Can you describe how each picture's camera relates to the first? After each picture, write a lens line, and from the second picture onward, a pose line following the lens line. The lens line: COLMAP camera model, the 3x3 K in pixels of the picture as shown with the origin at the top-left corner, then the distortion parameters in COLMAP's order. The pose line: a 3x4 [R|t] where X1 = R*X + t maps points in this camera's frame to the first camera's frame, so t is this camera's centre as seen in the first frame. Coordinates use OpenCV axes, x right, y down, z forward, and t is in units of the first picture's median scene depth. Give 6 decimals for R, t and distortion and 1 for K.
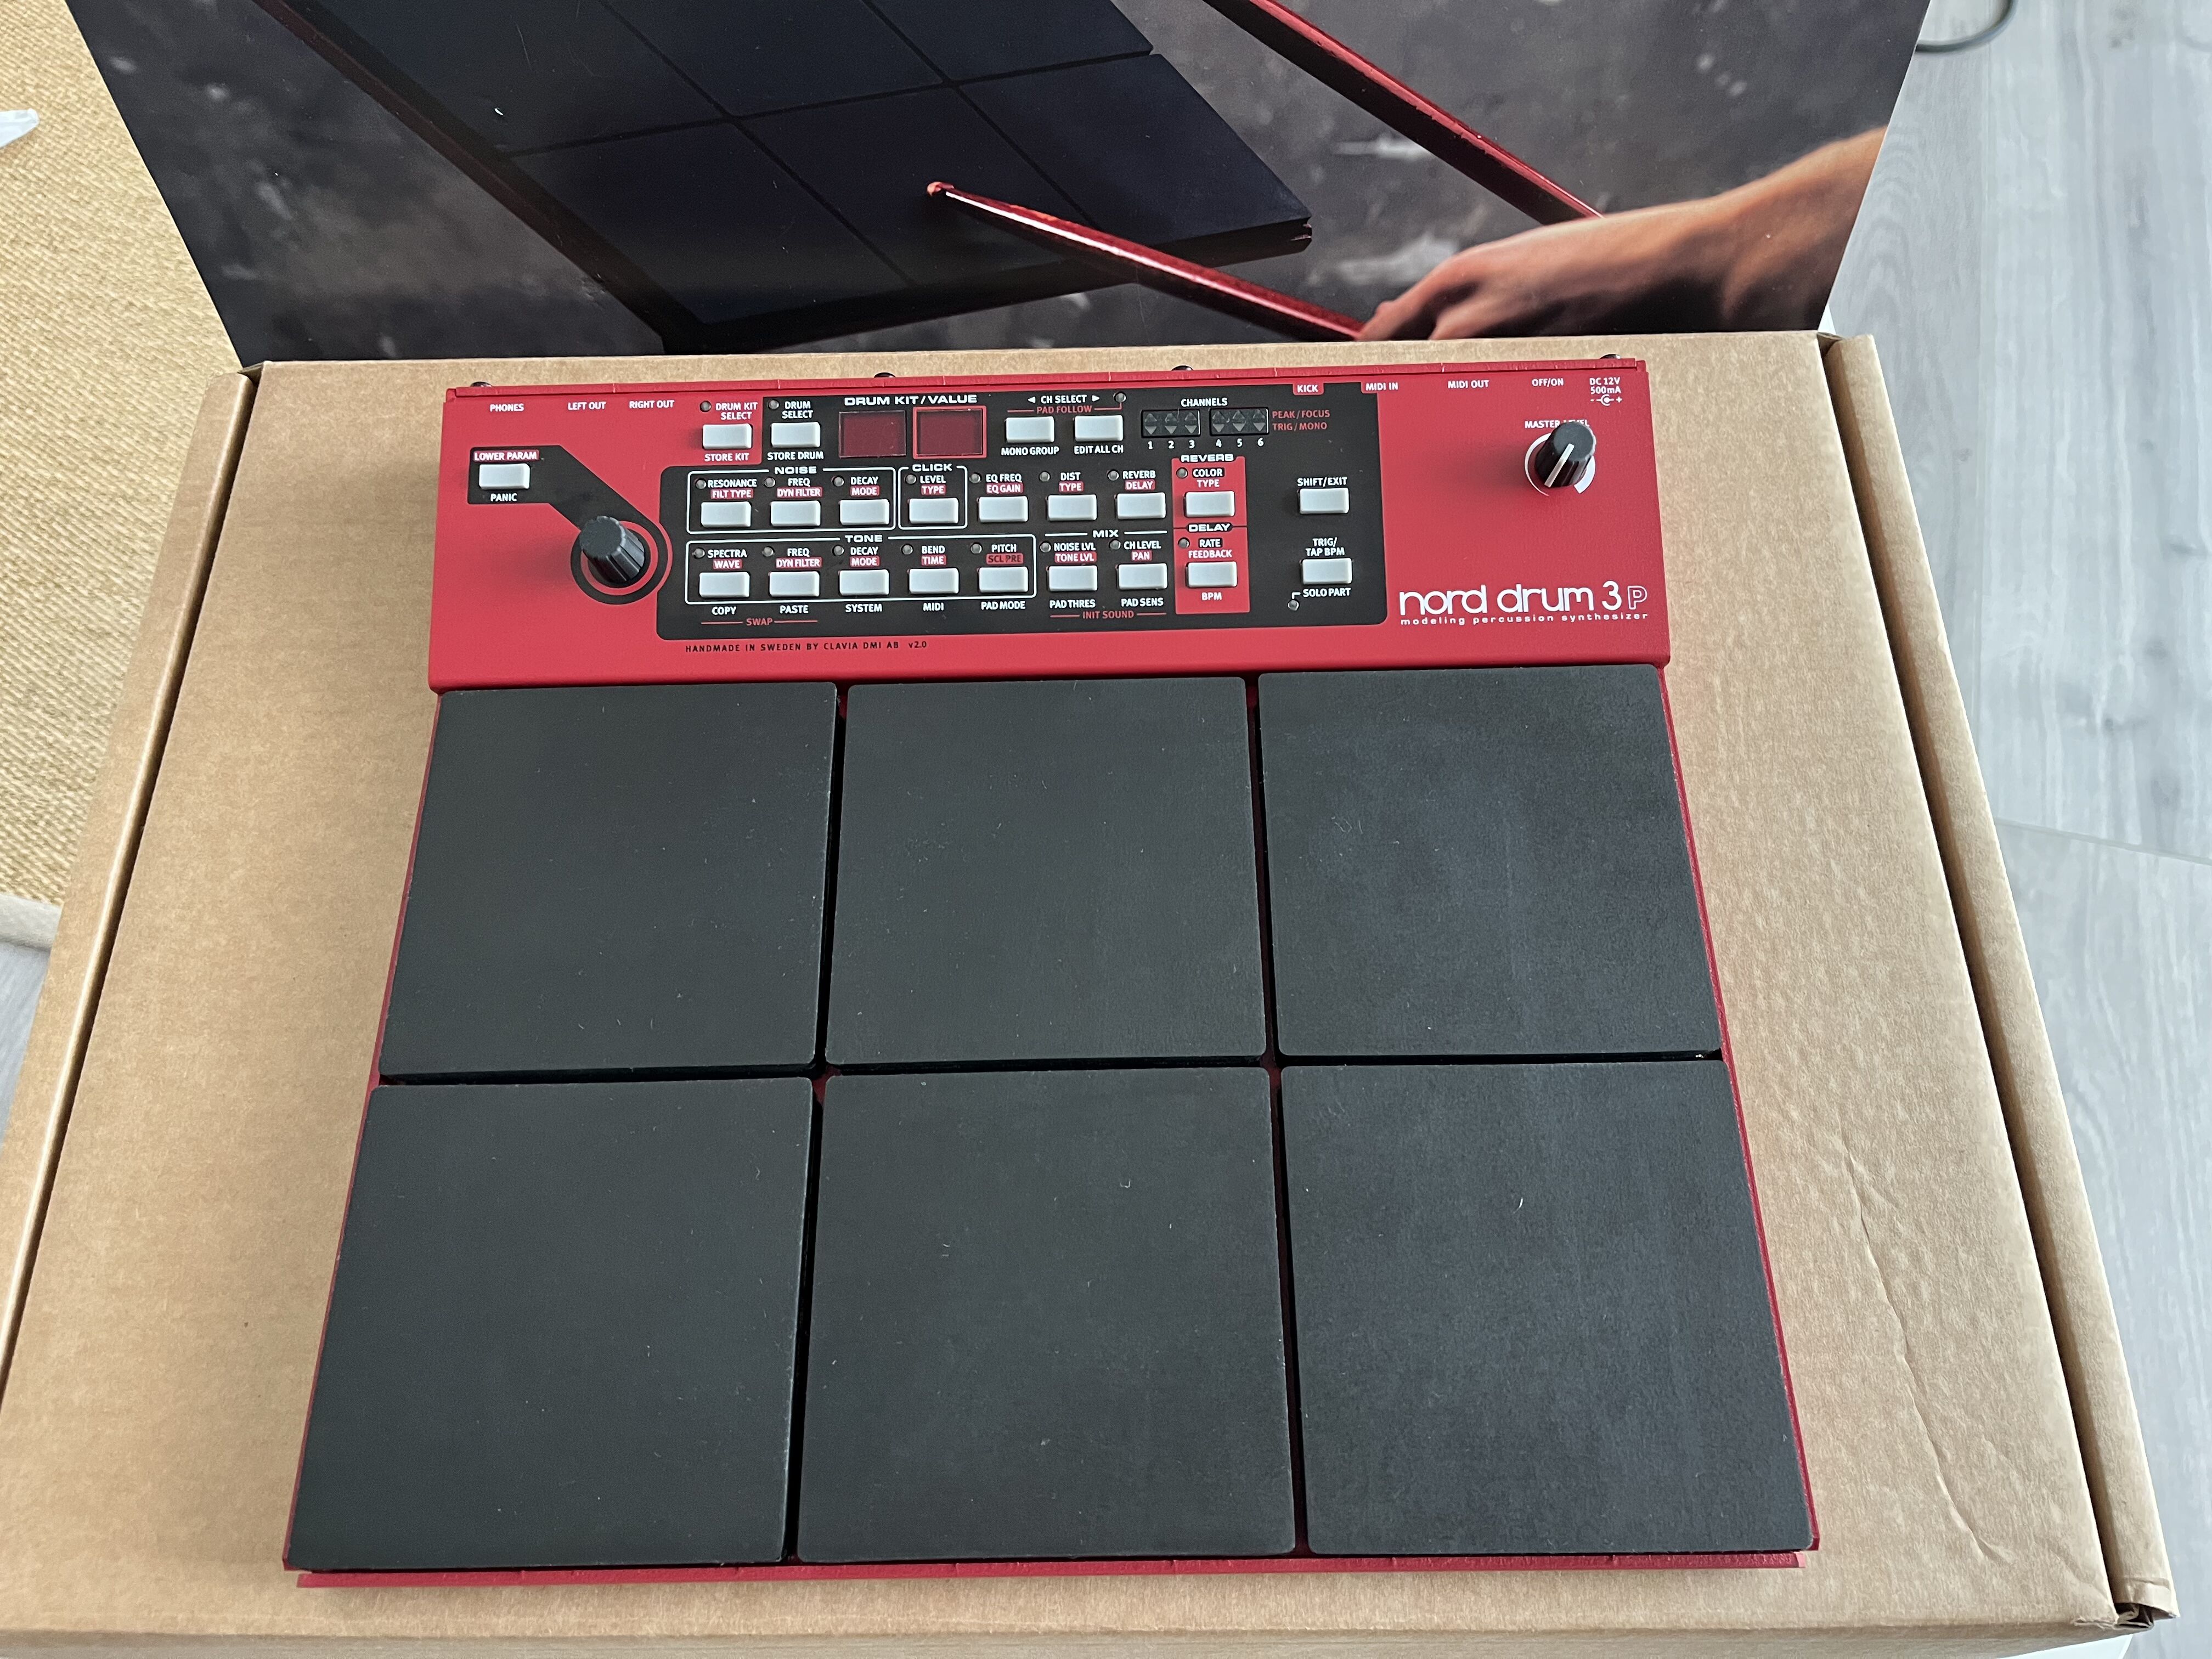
lens RADIAL K [[1733.8, 0, 1100.5], [0, 1733.8, 811.5], [0, 0, 1]] dist [0.052822, -0.101424]
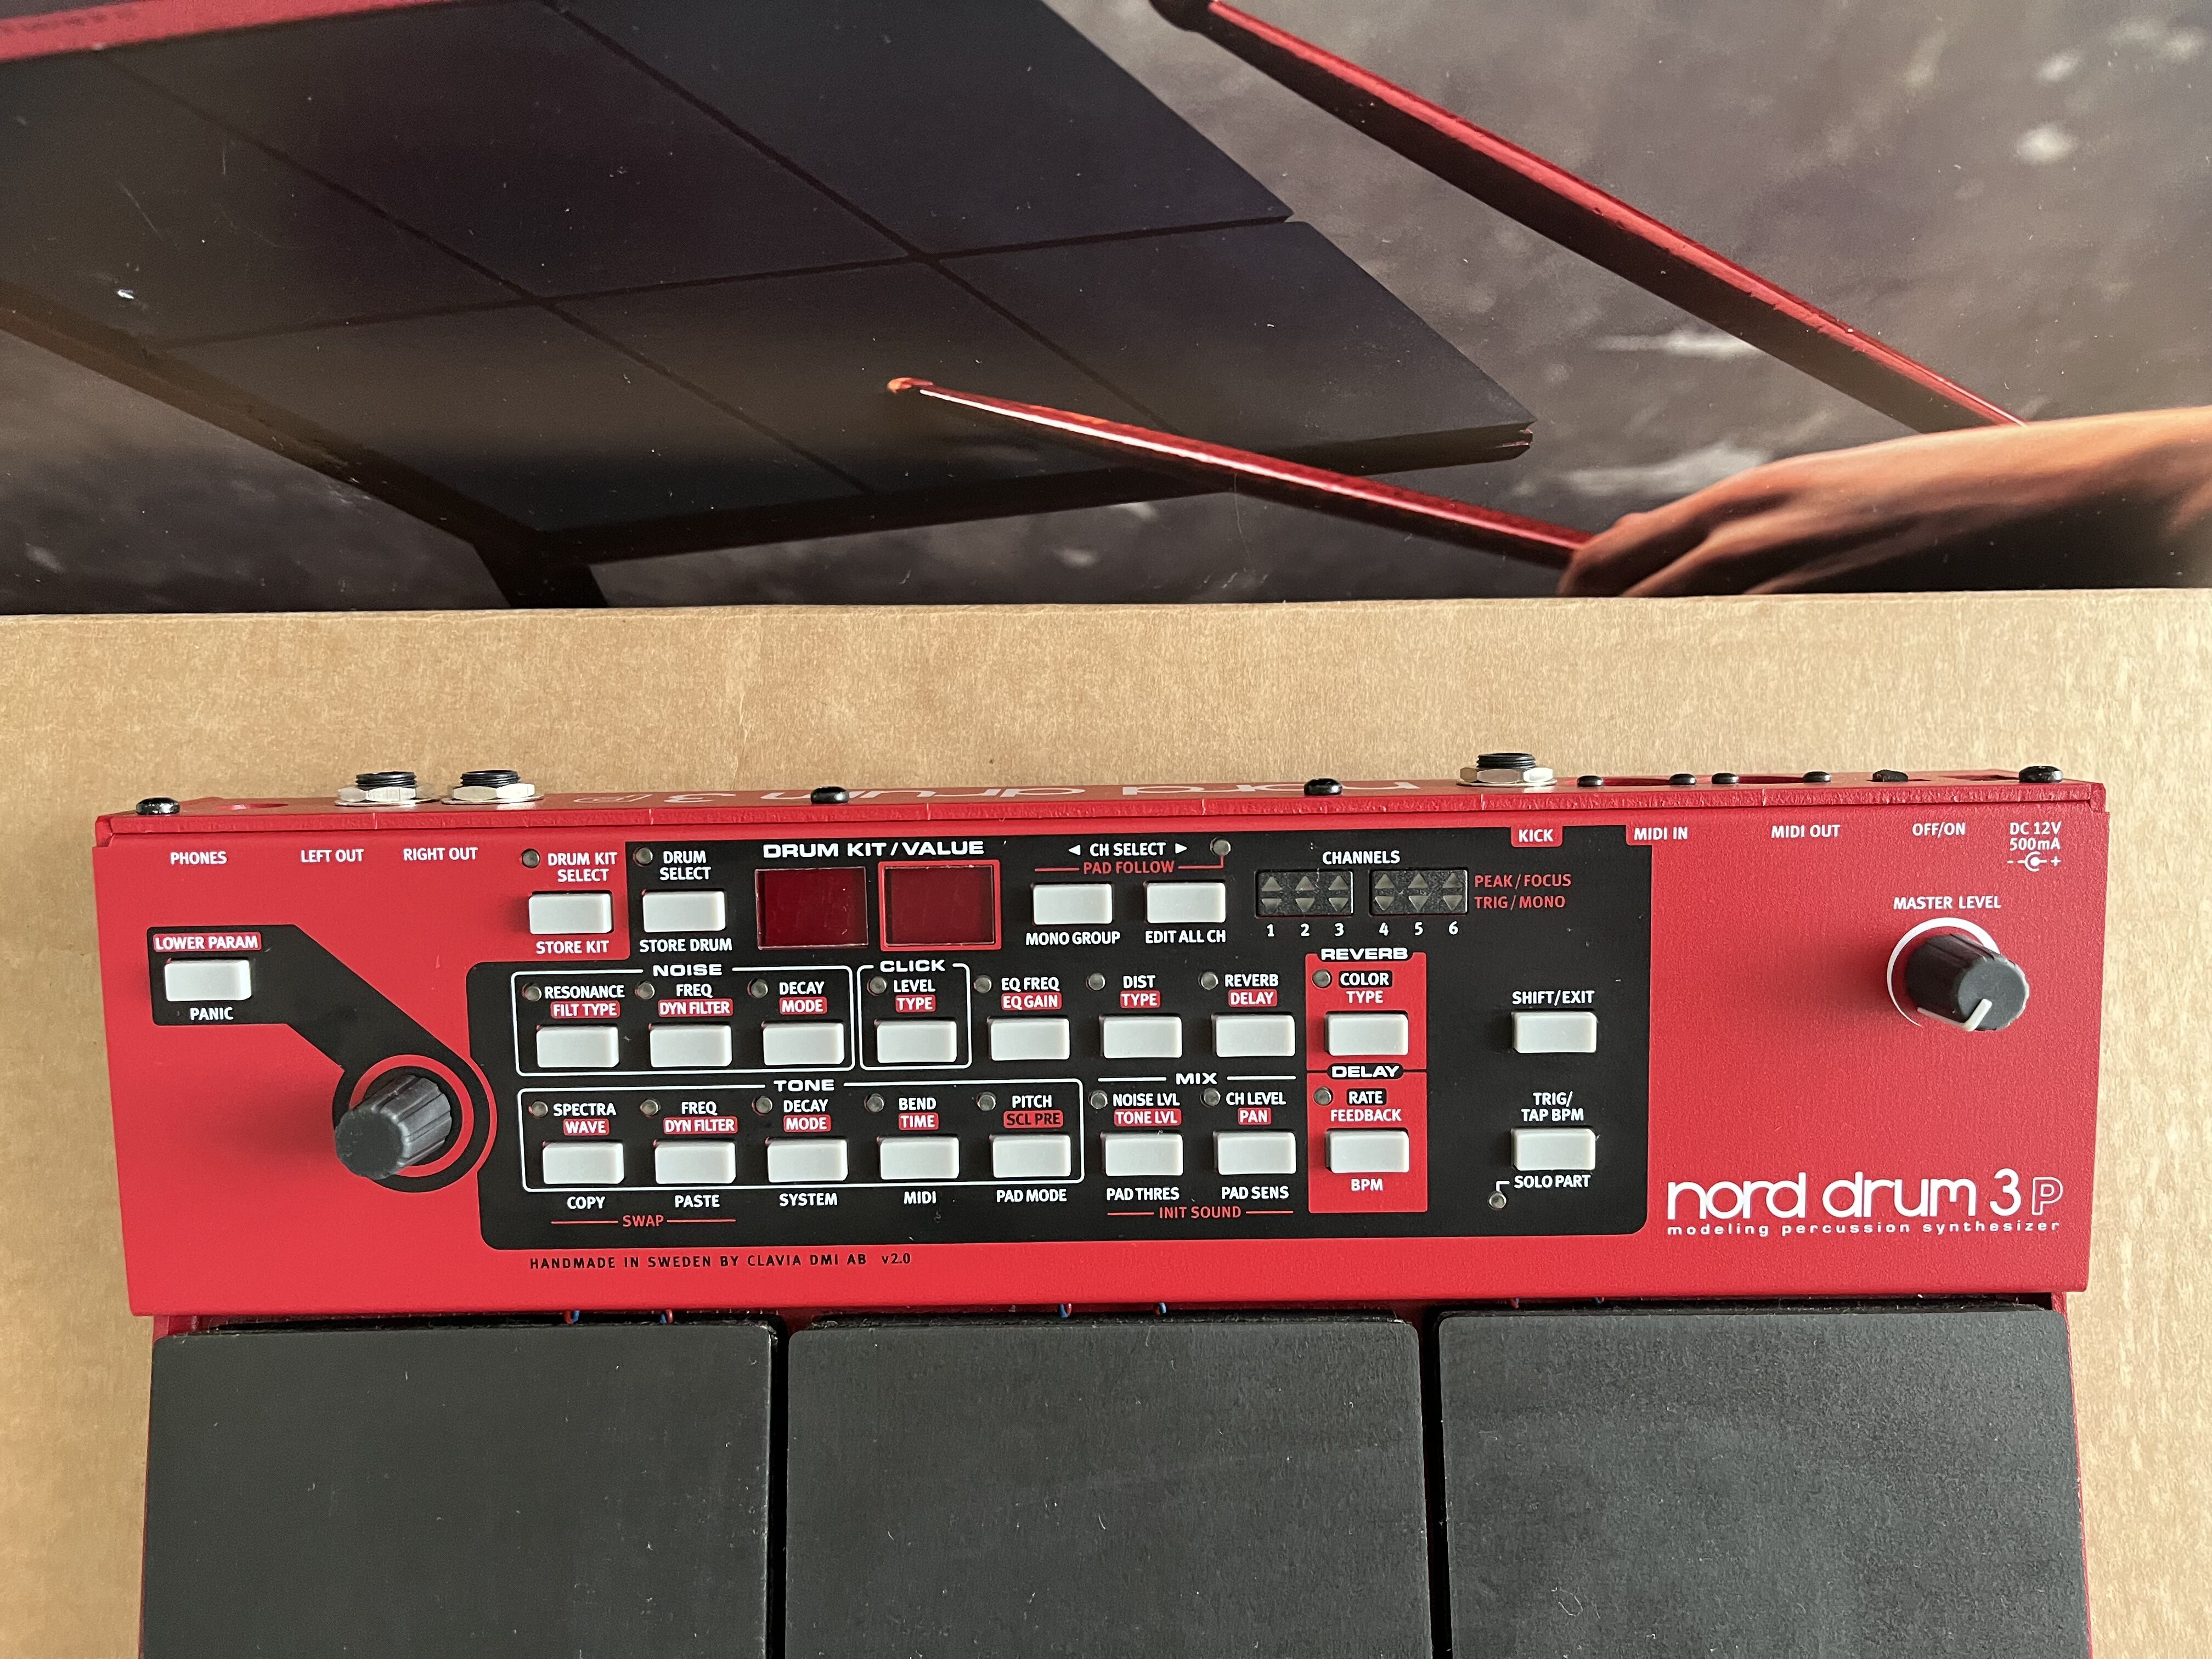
lens RADIAL K [[1733.8, 0, 1106.6], [0, 1733.8, 815.4], [0, 0, 1]] dist [0.052822, -0.101424]
pose [[0.999969, -0.001519, 0.007772, -0.033362], [-0.000822, 0.956233, 0.292604, -0.427317], [-0.007876, -0.292601, 0.956202, 0.434180]]
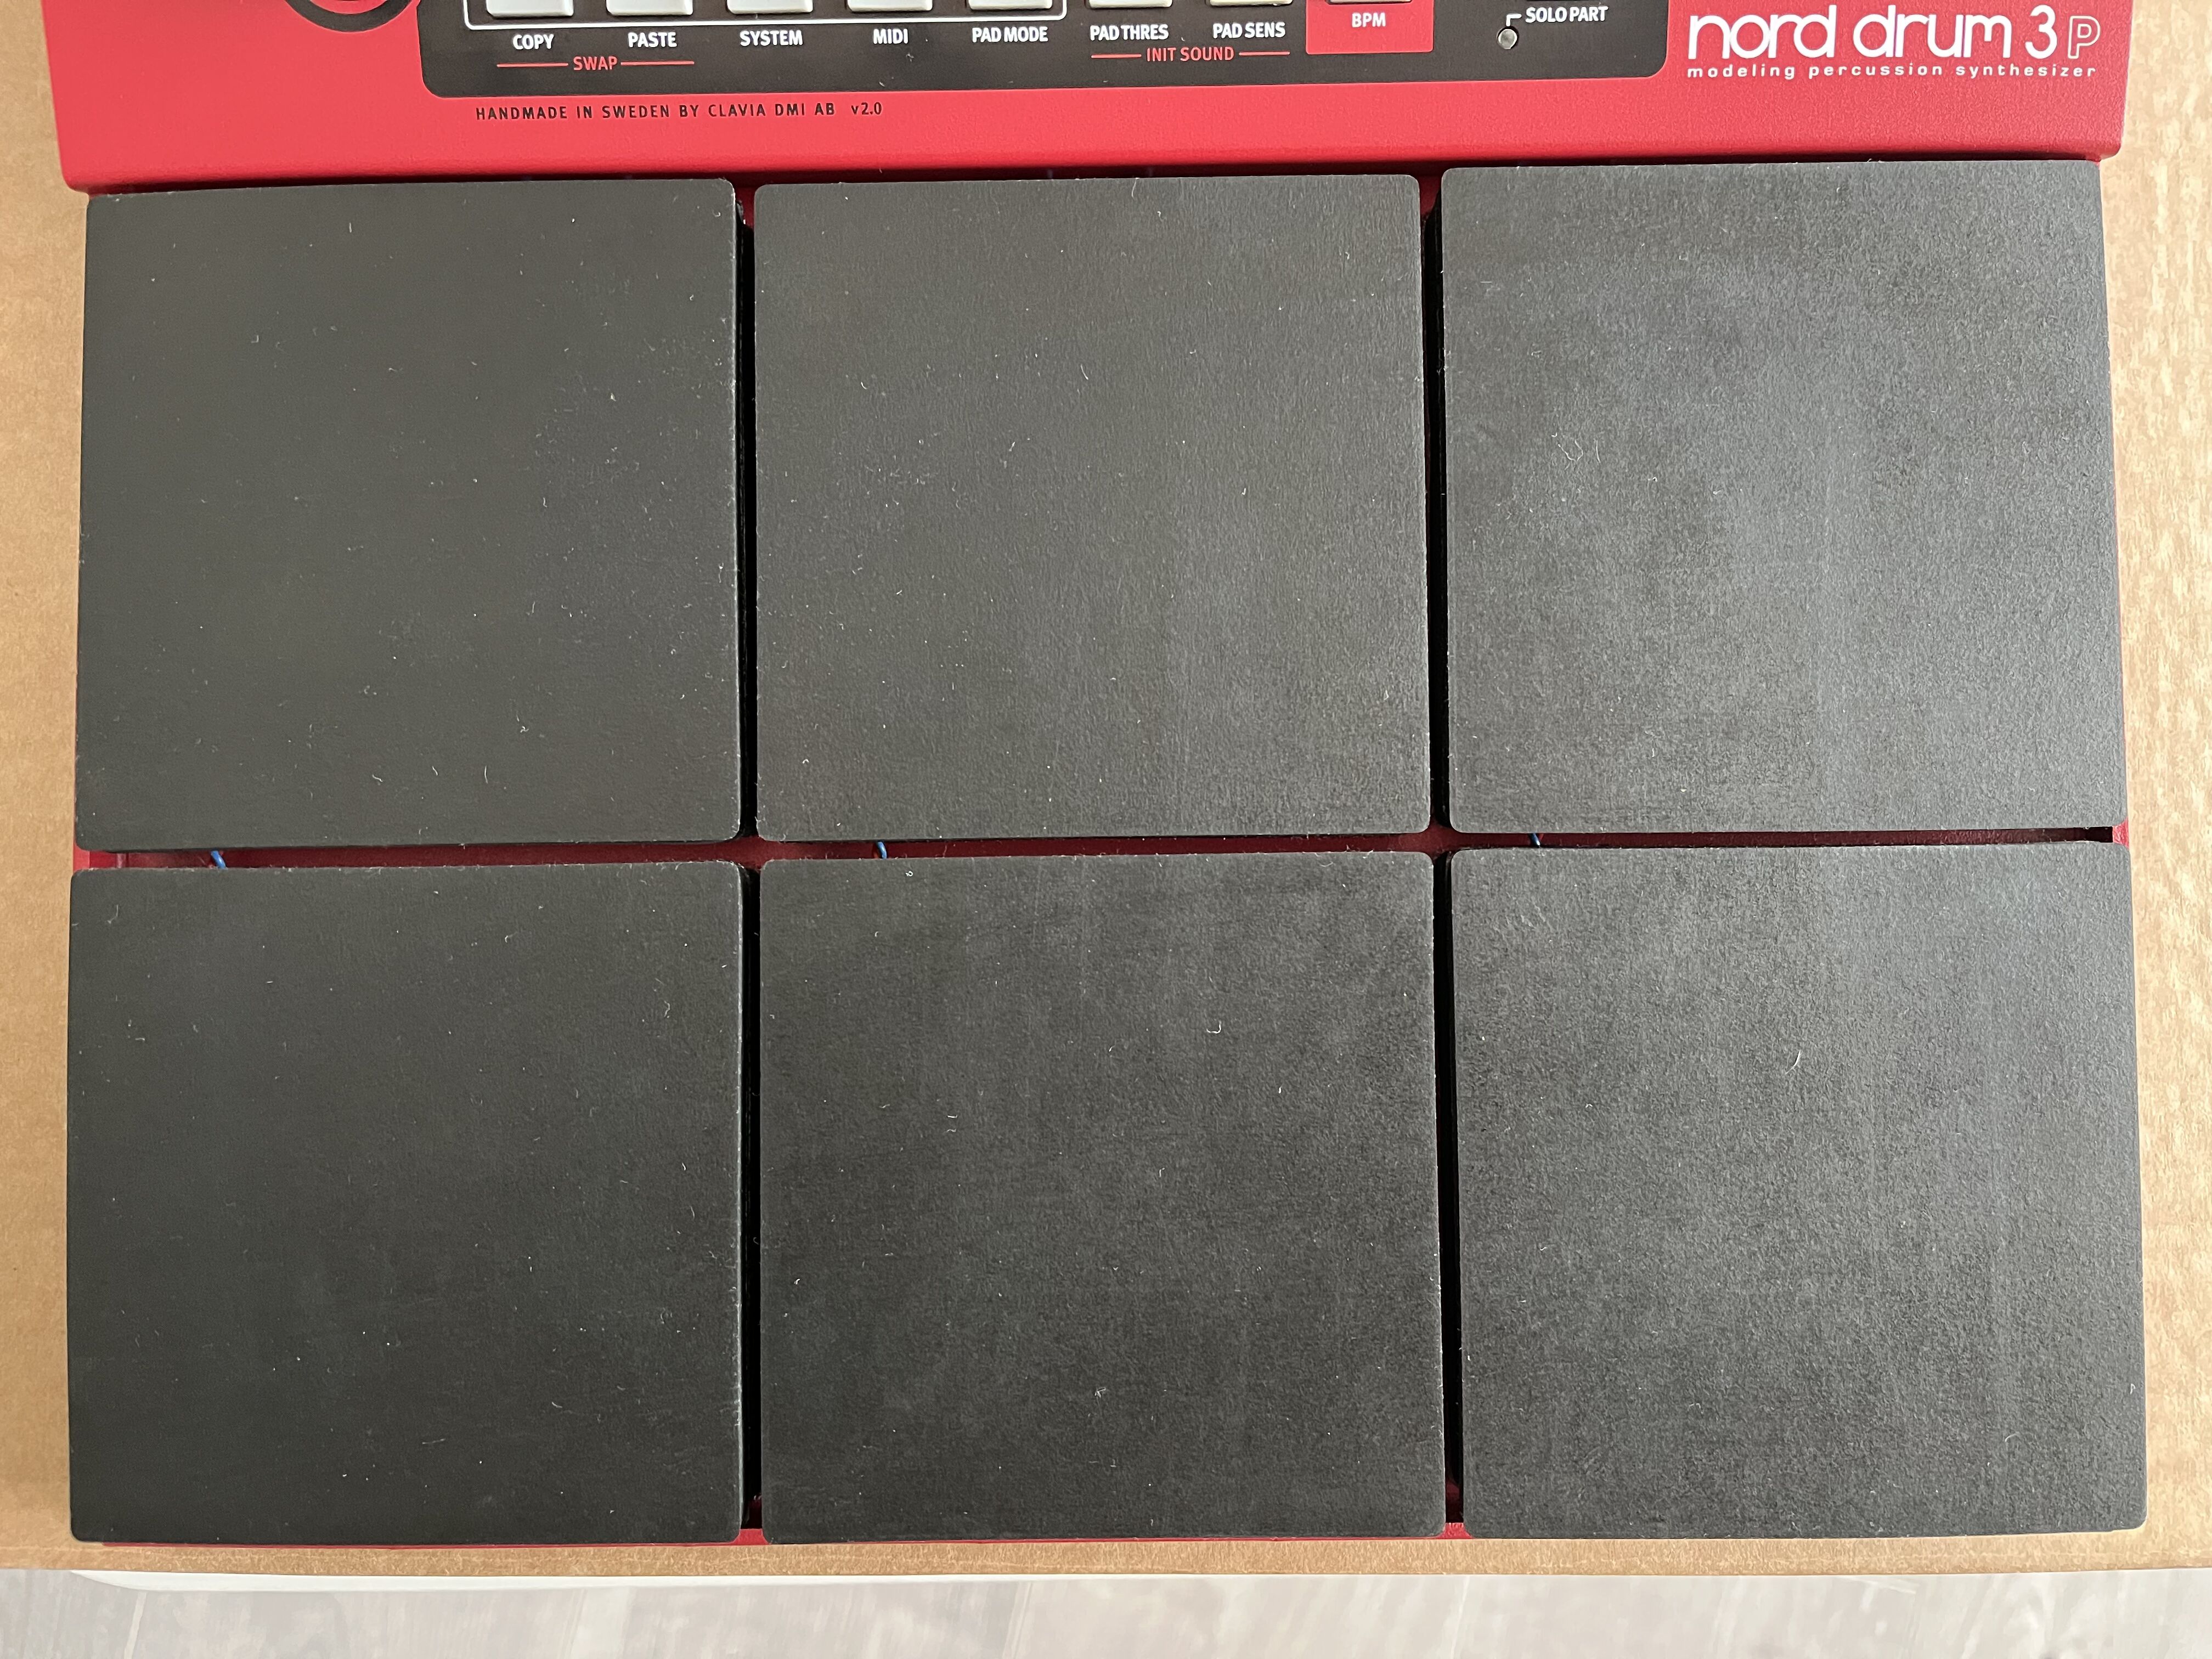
lens RADIAL K [[1733.8, 0, 1134.5], [0, 1733.8, 847.1], [0, 0, 1]] dist [0.052822, -0.101424]
pose [[0.999909, 0.000145, 0.013474, -0.021913], [-0.005507, 0.917027, 0.398786, -0.101013], [-0.012298, -0.398824, 0.916945, 0.347123]]
